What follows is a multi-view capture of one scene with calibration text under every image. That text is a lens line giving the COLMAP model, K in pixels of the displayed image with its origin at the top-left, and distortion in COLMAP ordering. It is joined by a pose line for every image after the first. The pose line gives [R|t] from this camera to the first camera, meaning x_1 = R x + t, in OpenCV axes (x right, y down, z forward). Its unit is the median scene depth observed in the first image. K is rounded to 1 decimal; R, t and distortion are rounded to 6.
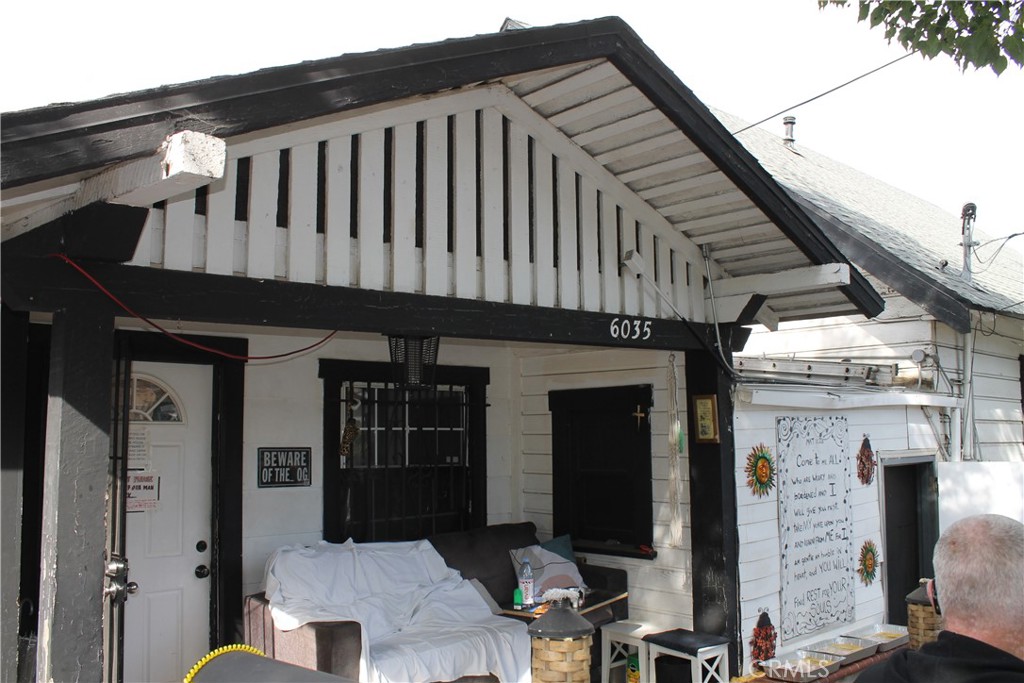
lens RADIAL K [[897.1, 0, 511.3], [0, 897.1, 340.7], [0, 0, 1]] dist [-0.113434, 0.016227]
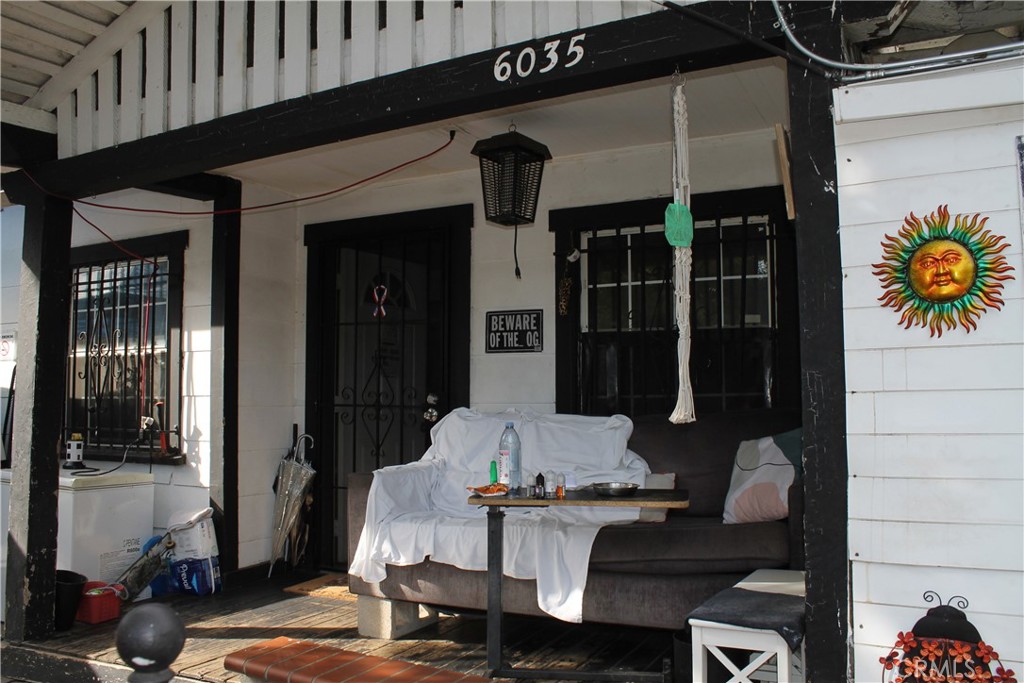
lens RADIAL K [[897.1, 0, 511.9], [0, 897.1, 337.8], [0, 0, 1]] dist [-0.113434, 0.016227]
pose [[0.314719, -0.061776, -0.947172, 0.638256], [0.089441, 0.995370, -0.035201, 0.182508], [0.944961, -0.073638, 0.318788, 0.700024]]
